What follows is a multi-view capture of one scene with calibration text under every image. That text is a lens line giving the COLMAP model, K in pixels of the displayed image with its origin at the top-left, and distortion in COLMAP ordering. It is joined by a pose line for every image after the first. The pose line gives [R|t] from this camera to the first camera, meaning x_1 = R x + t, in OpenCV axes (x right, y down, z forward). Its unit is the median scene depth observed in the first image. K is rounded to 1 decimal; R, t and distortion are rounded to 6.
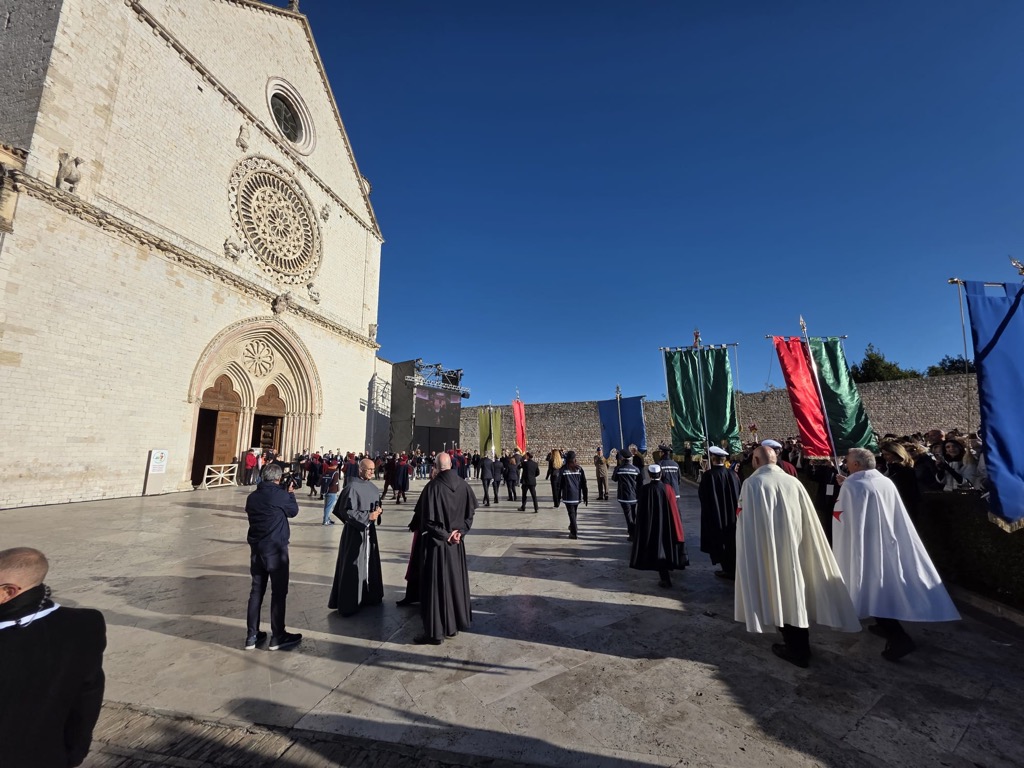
lens RADIAL K [[407.1, 0, 512.0], [0, 407.1, 384.0], [0, 0, 1]] dist [0.000694, -0.000301]
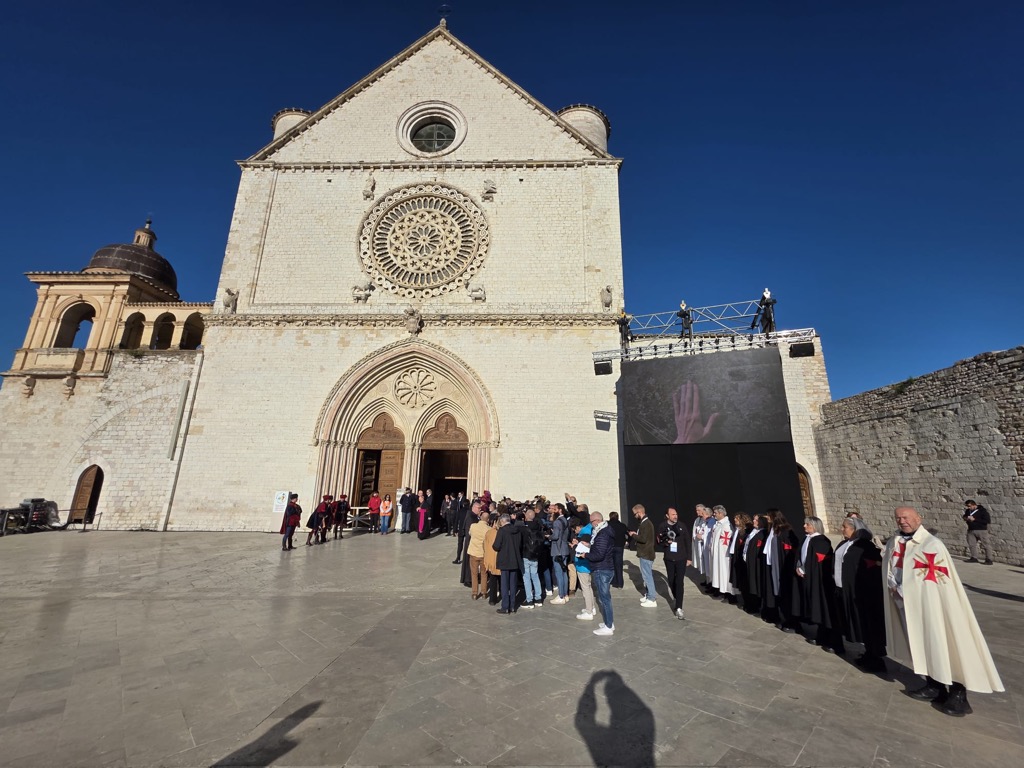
lens RADIAL K [[407.1, 0, 512.0], [0, 407.1, 384.0], [0, 0, 1]] dist [0.000694, -0.000301]
pose [[0.191508, -0.227173, -0.954839, 0.316646], [0.152656, 0.967900, -0.199663, 0.158329], [0.969547, -0.107524, 0.220040, 1.123999]]
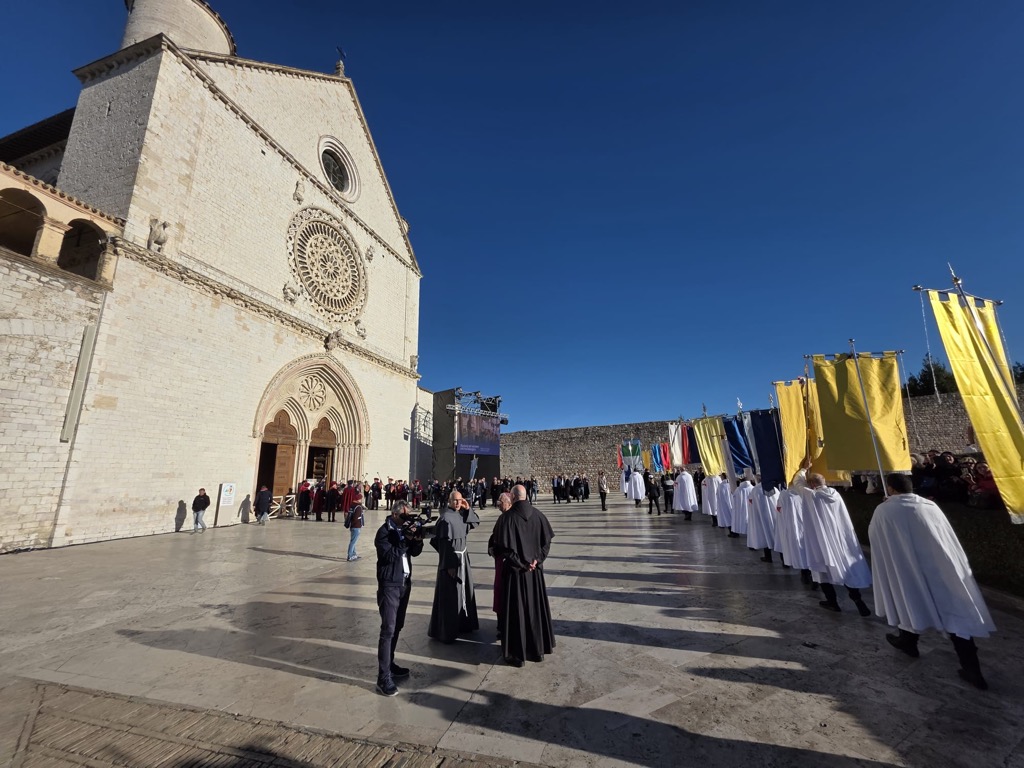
lens RADIAL K [[408.0, 0, 512.0], [0, 408.0, 384.0], [0, 0, 1]] dist [-0.001738, 0.002224]
pose [[0.996699, -0.036679, -0.072434, -0.032228], [0.032353, 0.997672, -0.060030, -0.007078], [0.074467, 0.057488, 0.995565, -0.017696]]
